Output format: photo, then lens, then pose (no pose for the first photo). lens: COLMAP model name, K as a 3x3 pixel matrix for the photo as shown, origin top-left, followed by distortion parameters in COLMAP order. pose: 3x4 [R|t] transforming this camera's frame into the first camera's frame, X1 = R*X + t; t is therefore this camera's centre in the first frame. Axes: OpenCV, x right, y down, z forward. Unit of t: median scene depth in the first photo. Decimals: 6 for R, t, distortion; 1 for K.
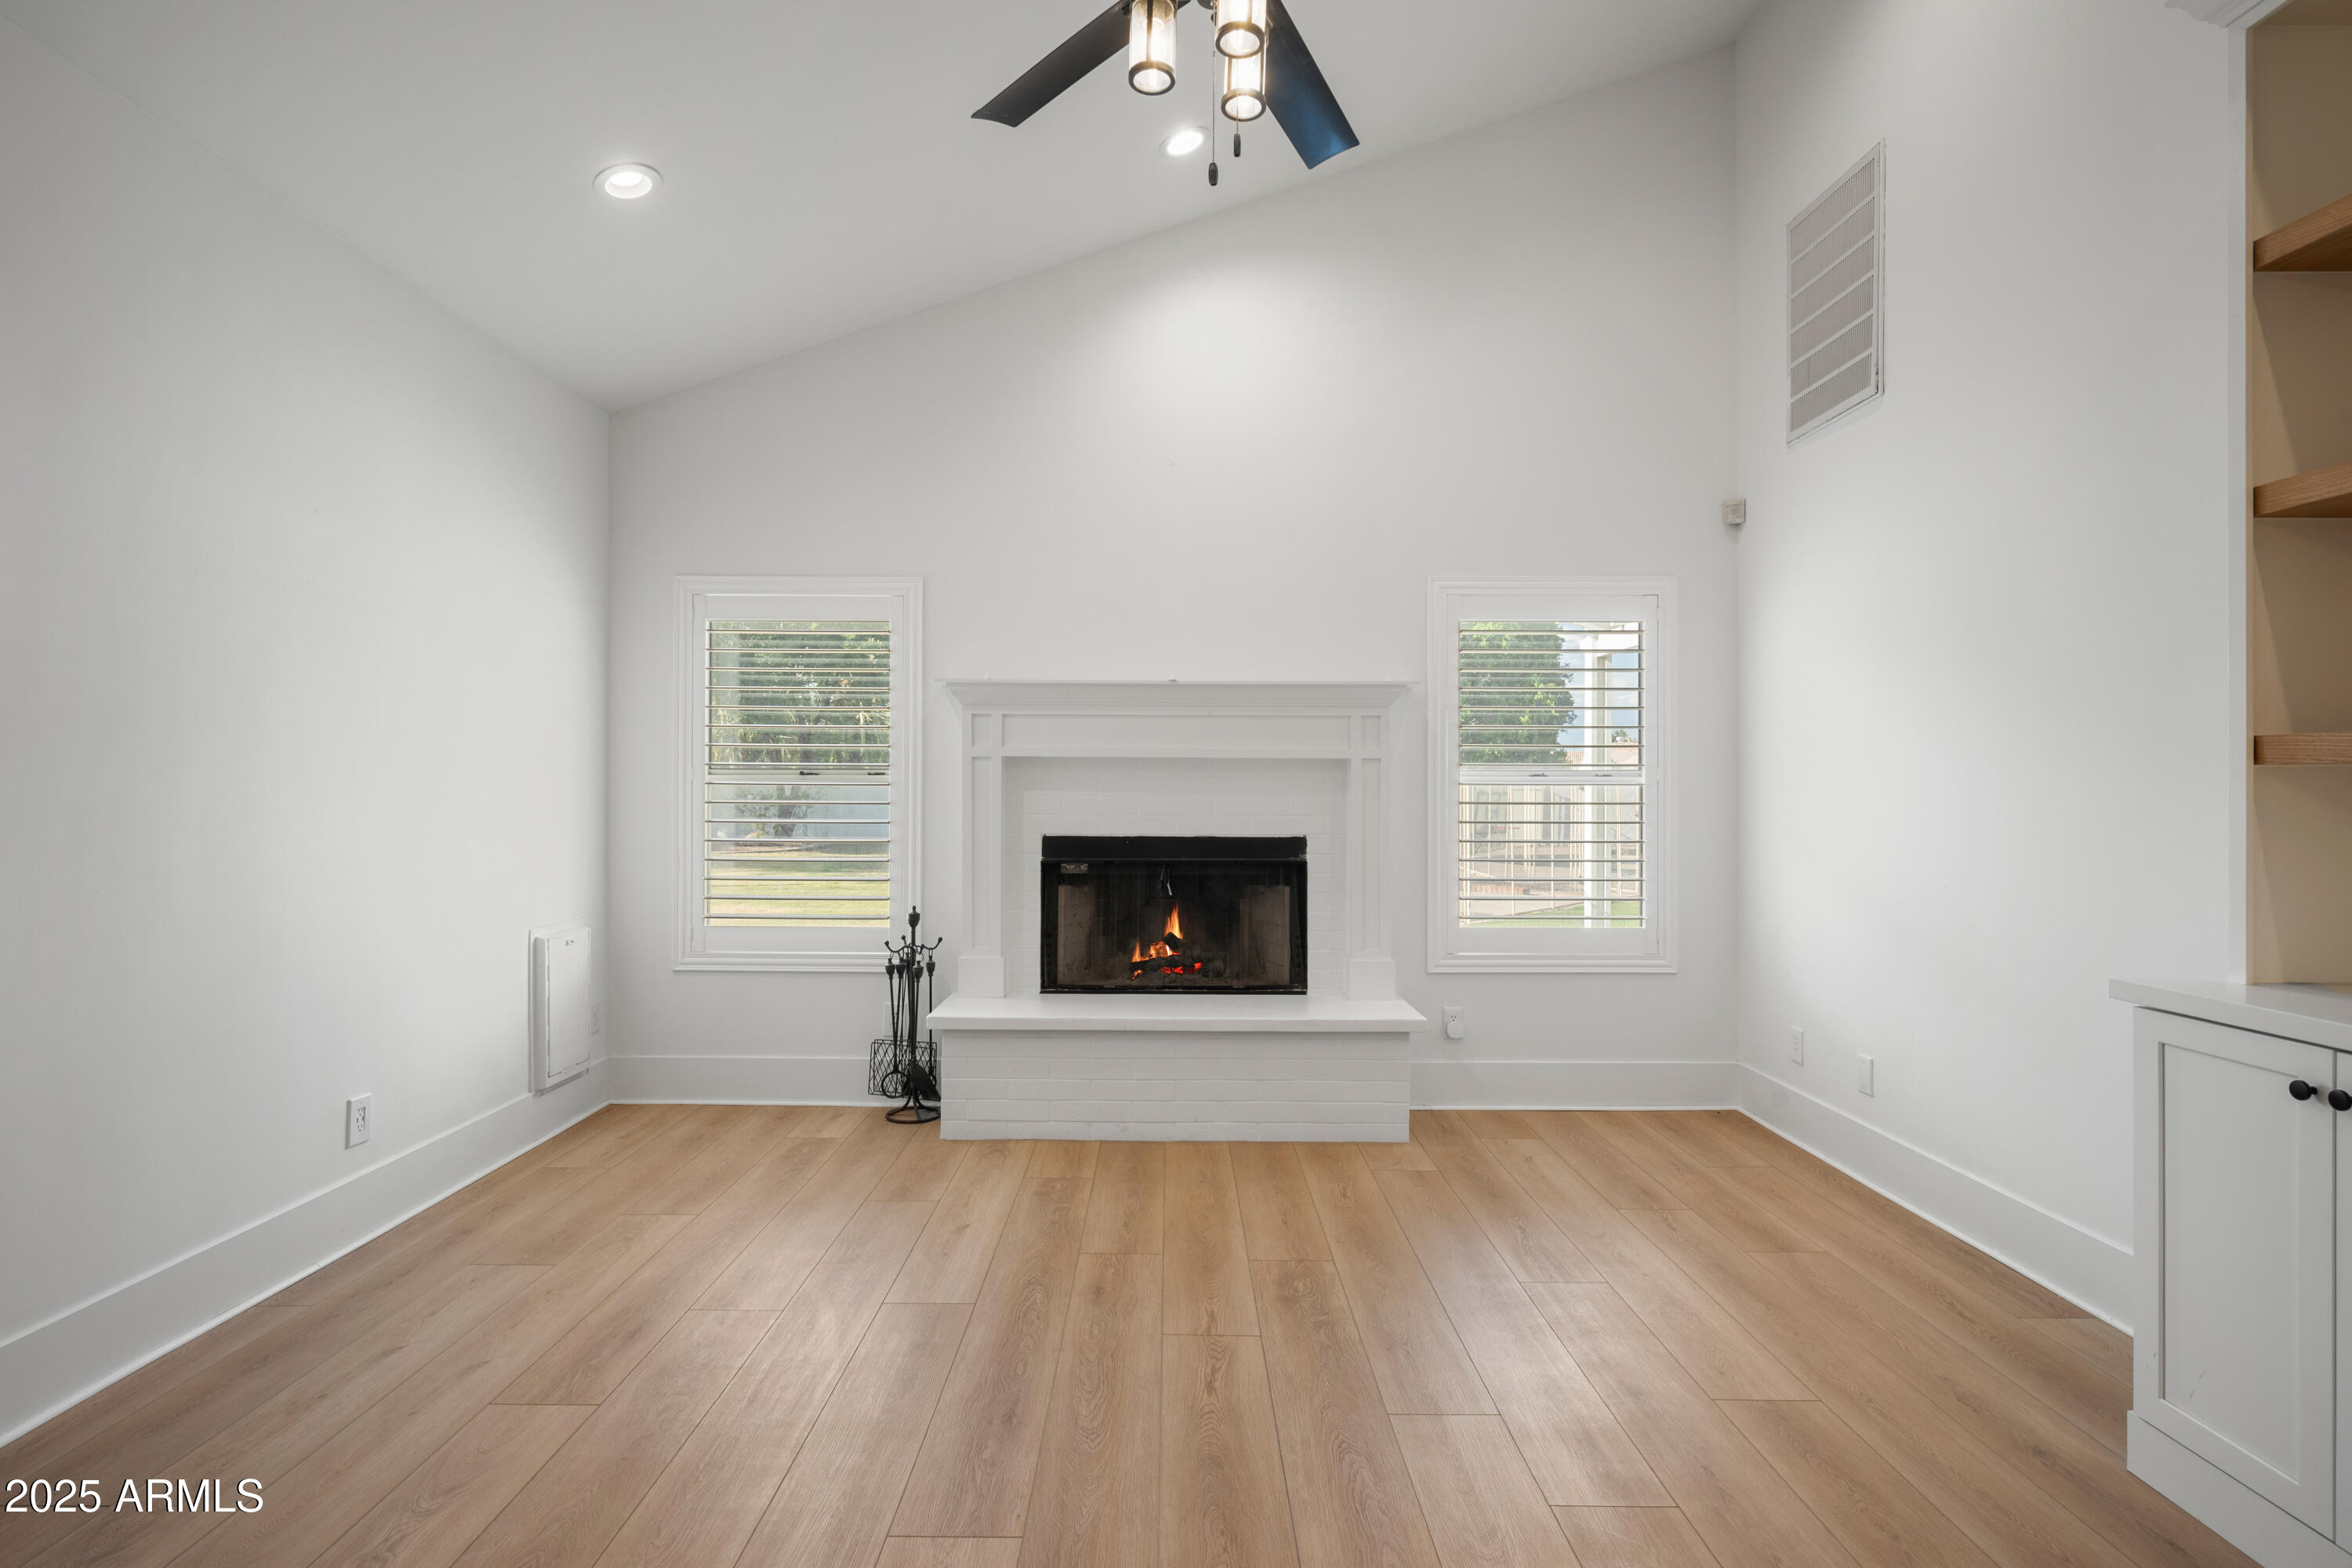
lens RADIAL K [[1152.5, 0, 1175.7], [0, 1152.5, 786.8], [0, 0, 1]] dist [-0.001306, -0.000003]
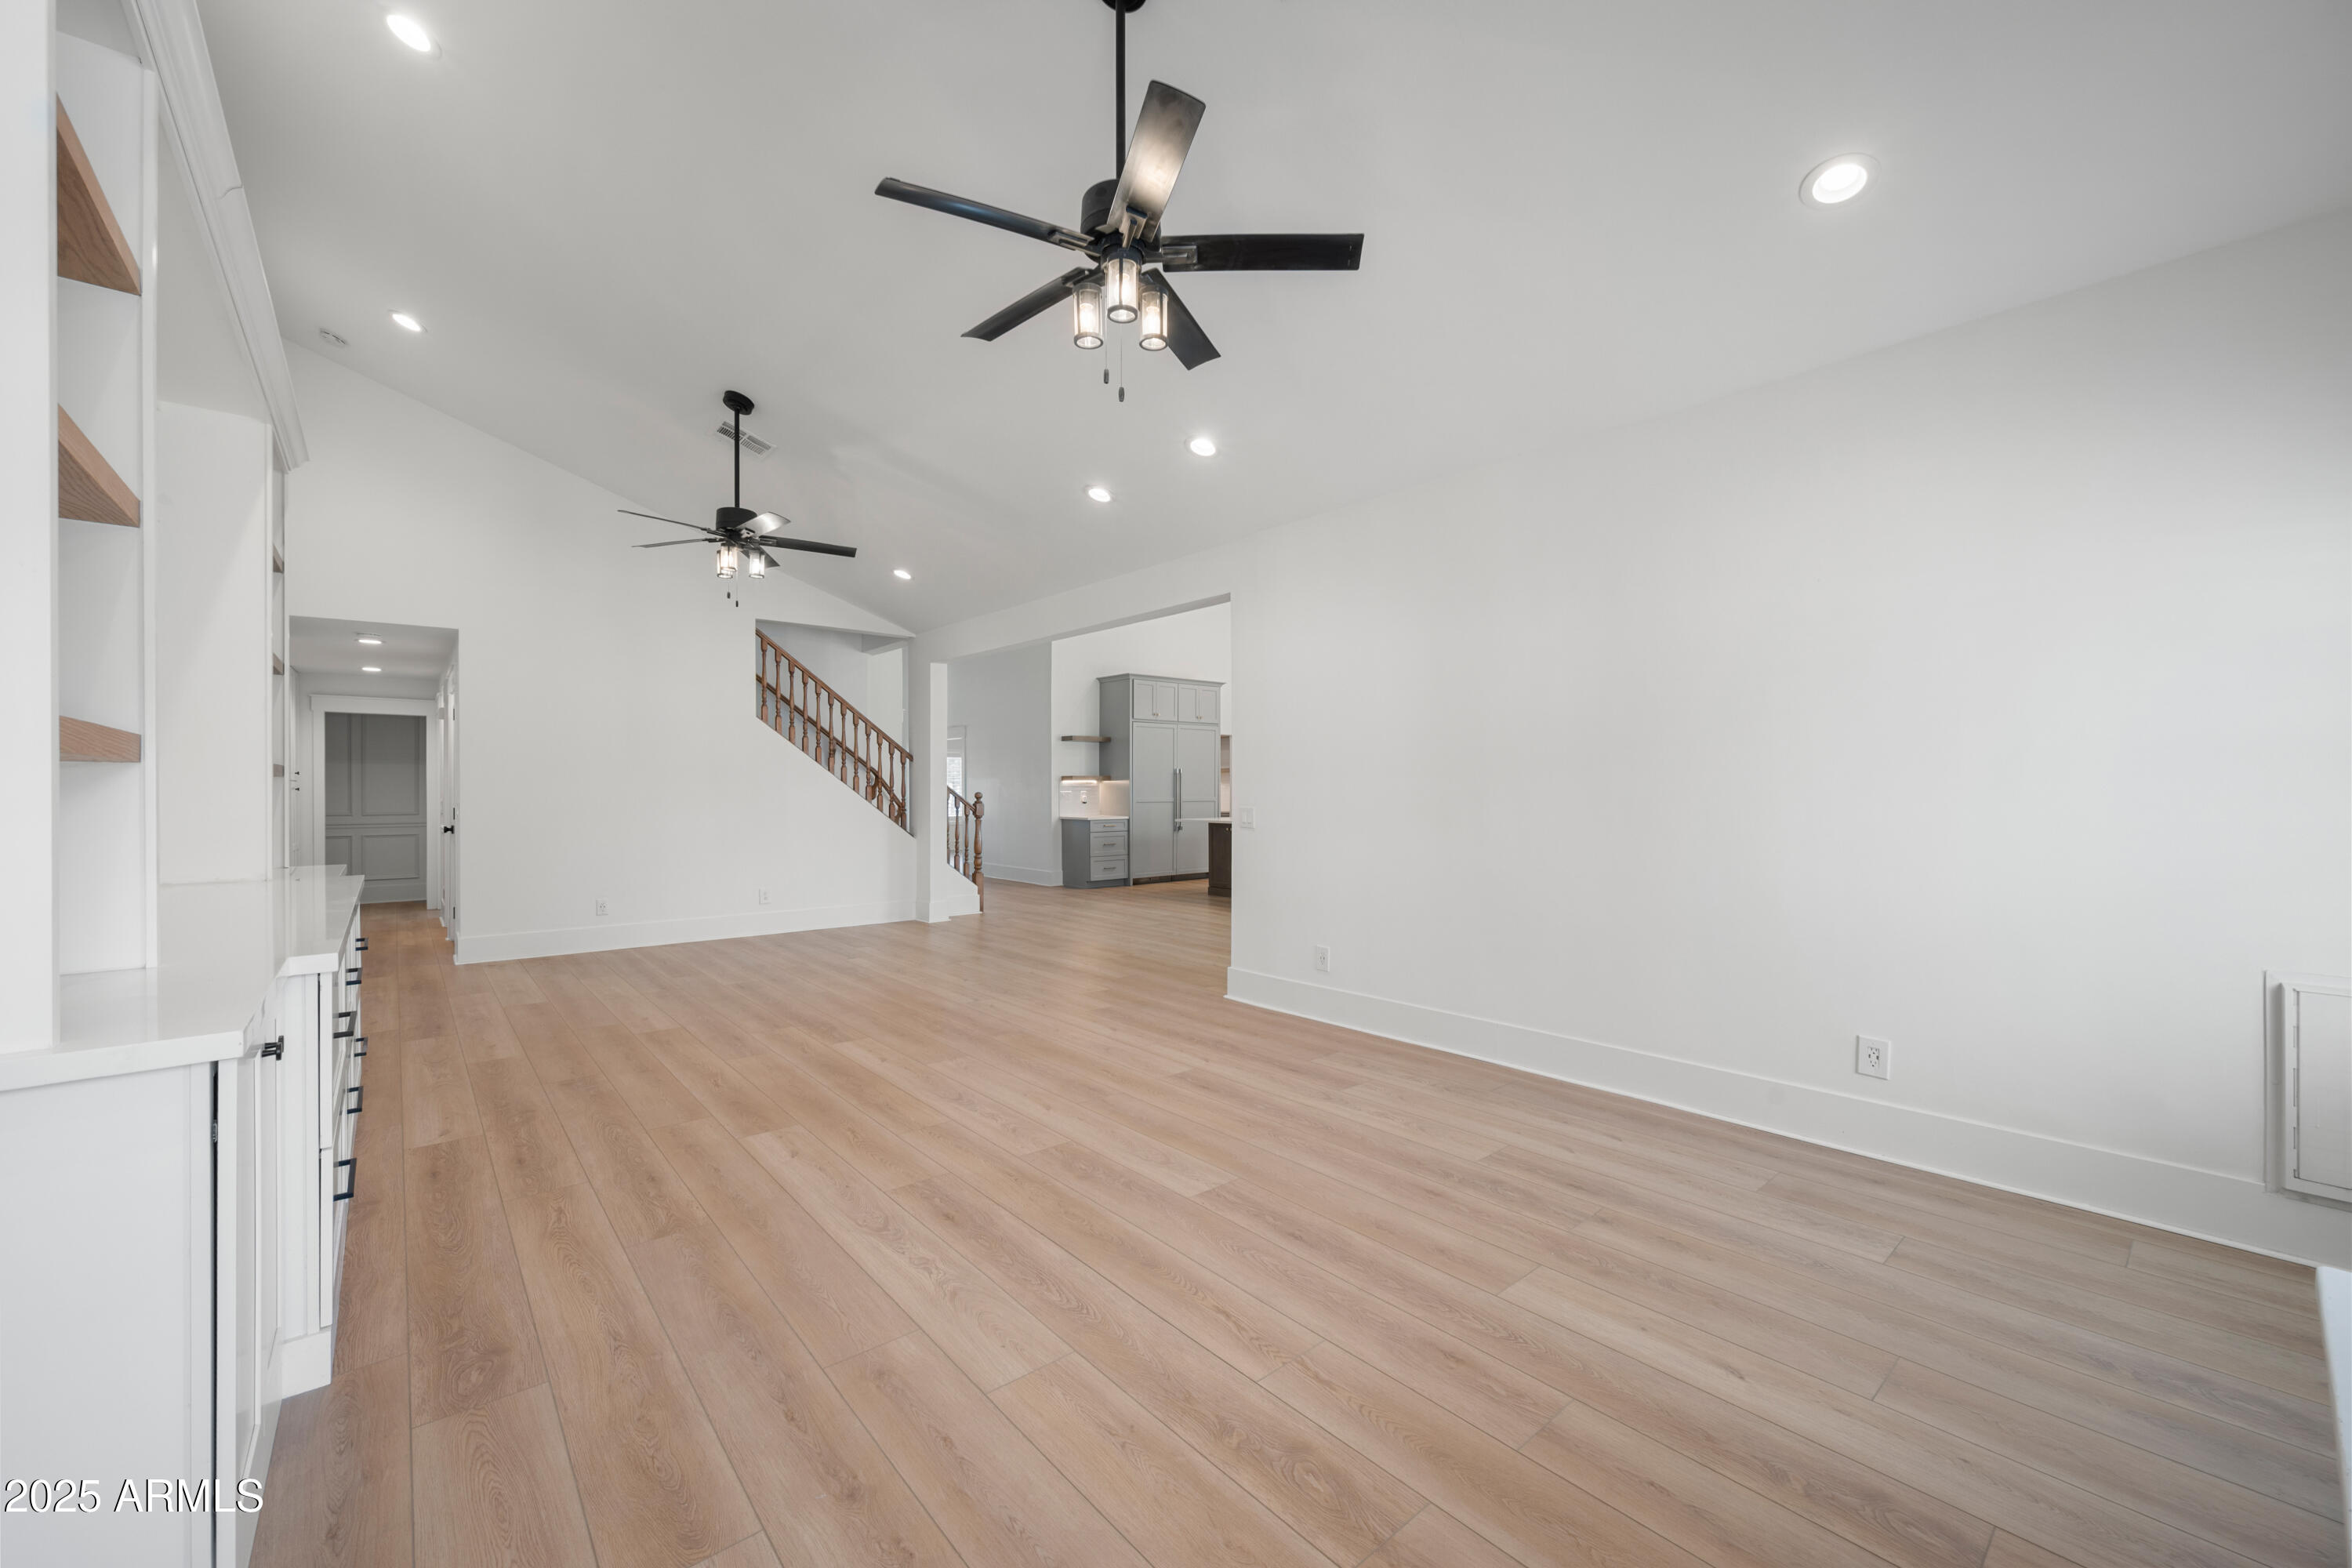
lens RADIAL K [[918.4, 0, 1176.9], [0, 918.4, 791.3], [0, 0, 1]] dist [0.000132, -0.000514]
pose [[-0.758608, -0.001010, -0.651546, 0.407657], [-0.000885, 0.999999, -0.000521, 0.004608], [0.651546, 0.000181, -0.758609, 1.032713]]
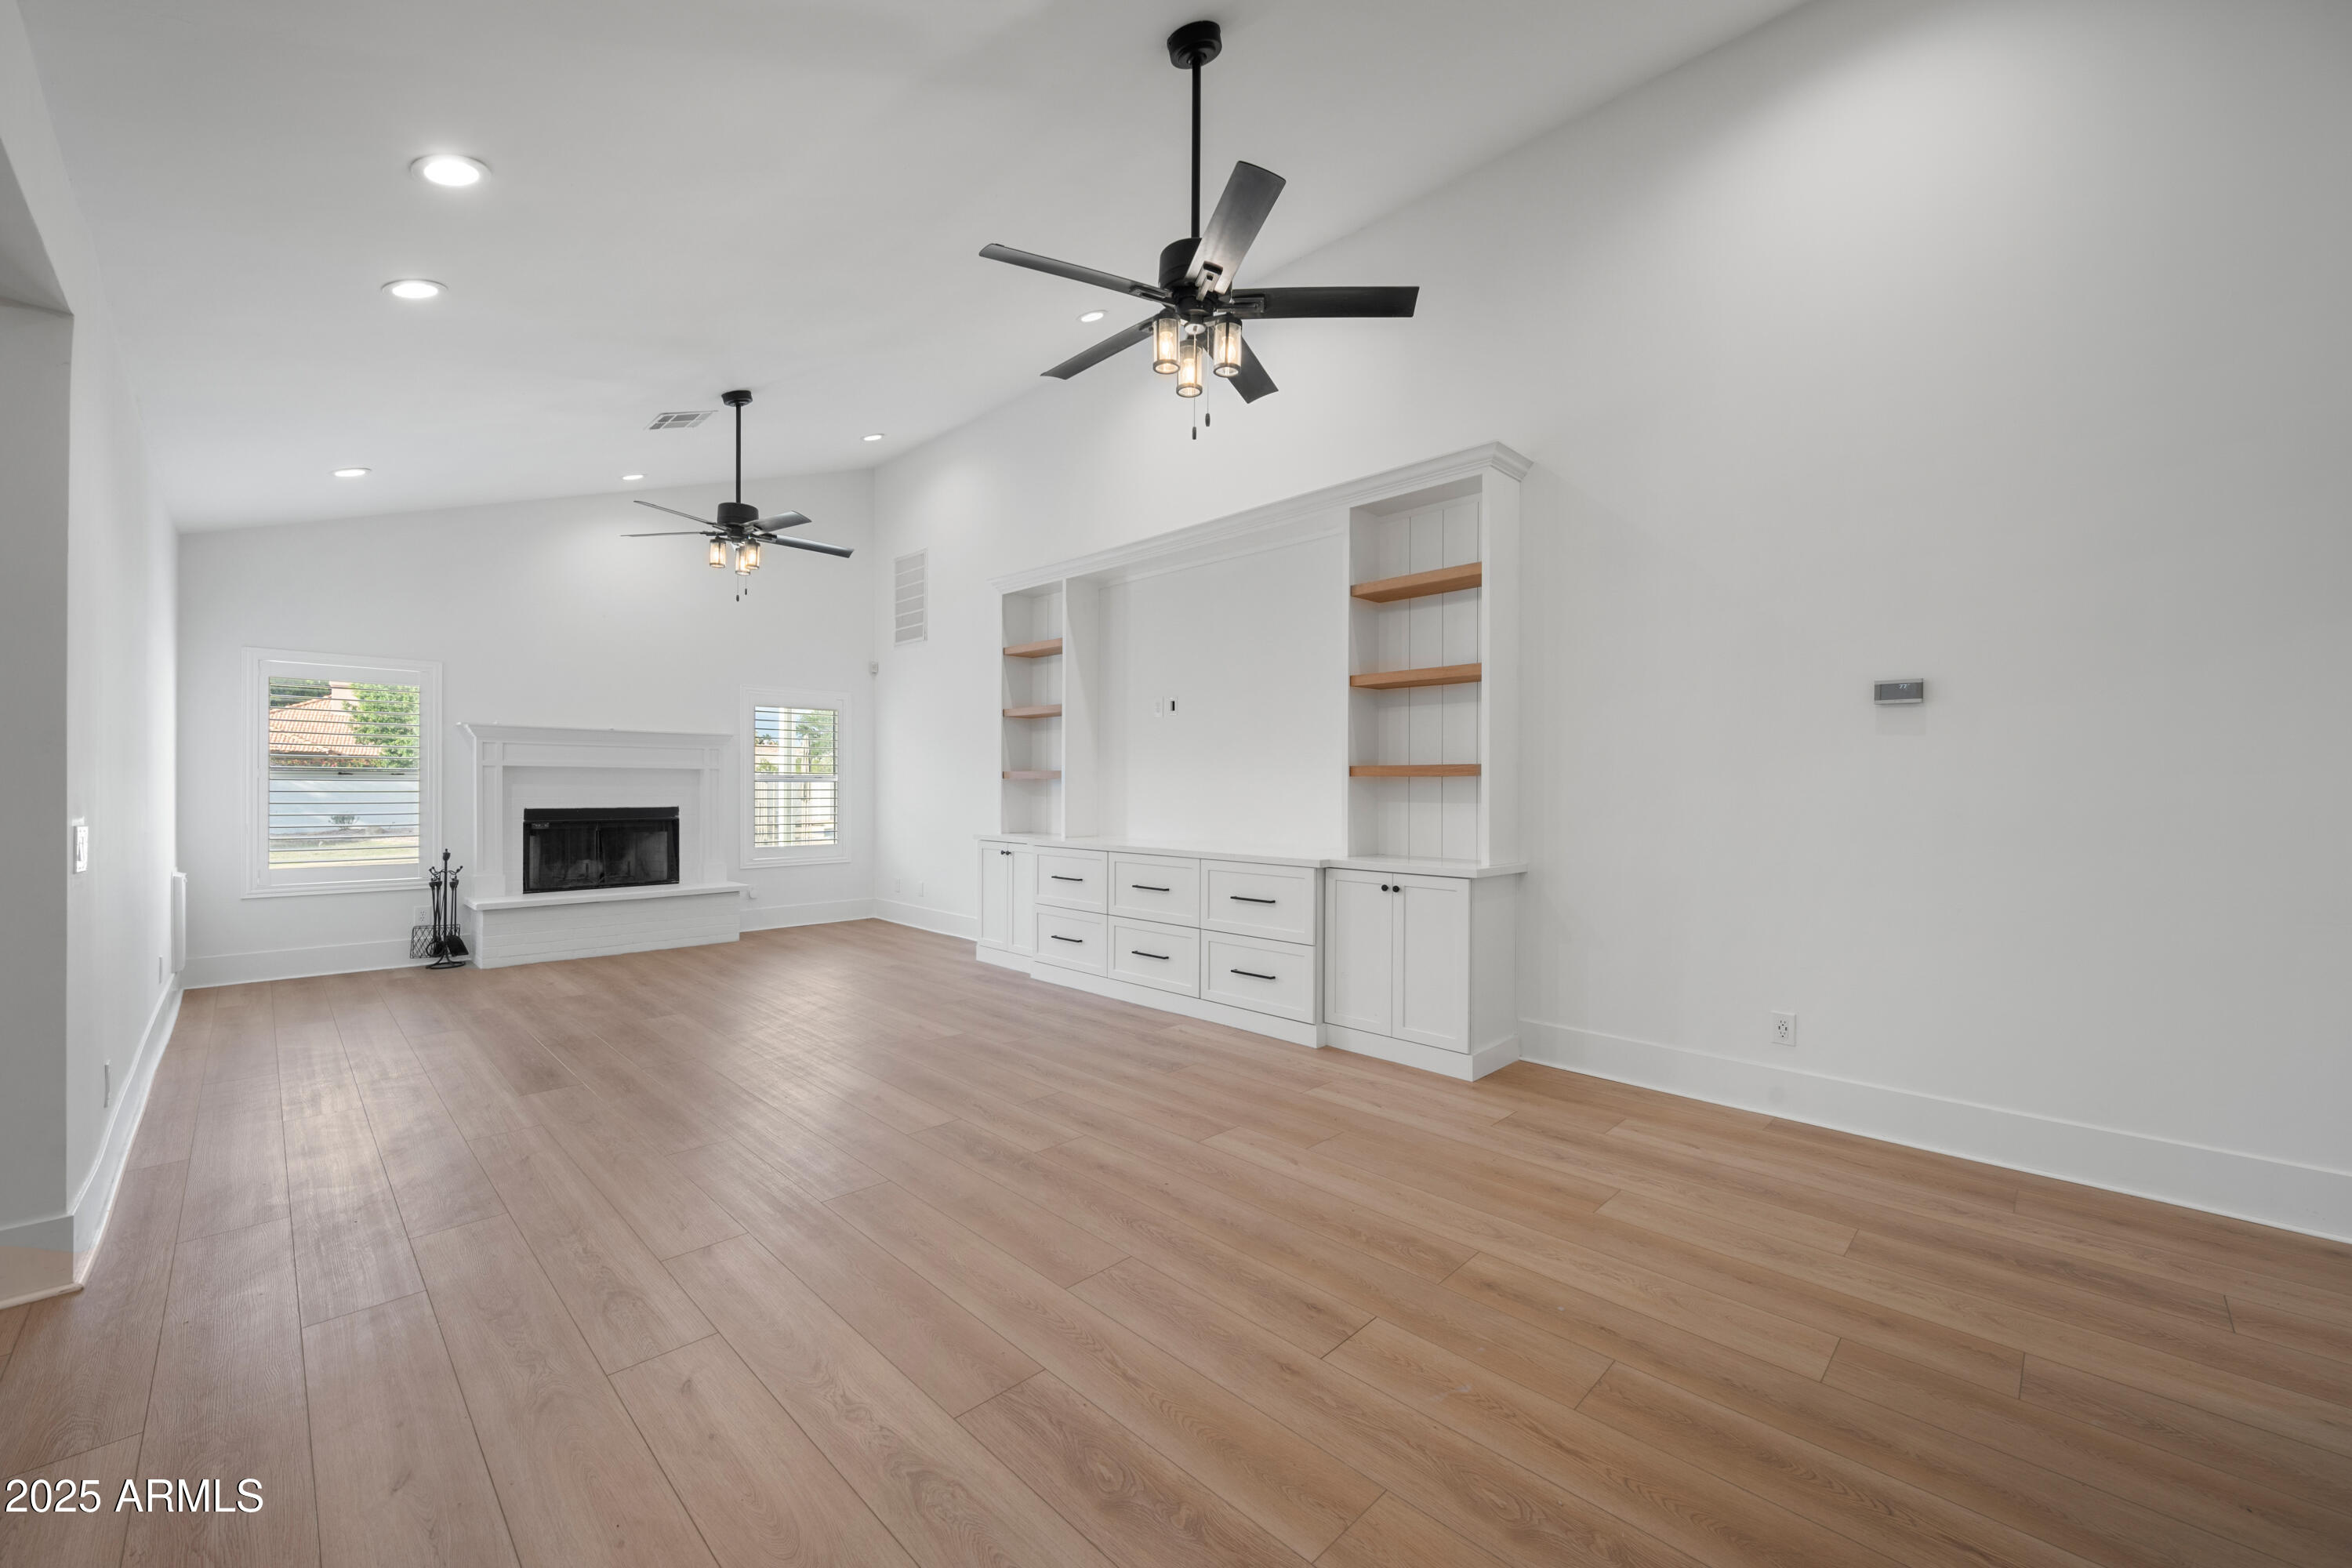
lens RADIAL K [[918.4, 0, 1170.7], [0, 918.4, 789.5], [0, 0, 1]] dist [0.000132, -0.000514]
pose [[0.705308, -0.004159, 0.708889, -0.438478], [-0.004040, 0.999943, 0.009887, -0.007087], [-0.708889, -0.009837, 0.705251, -0.795350]]
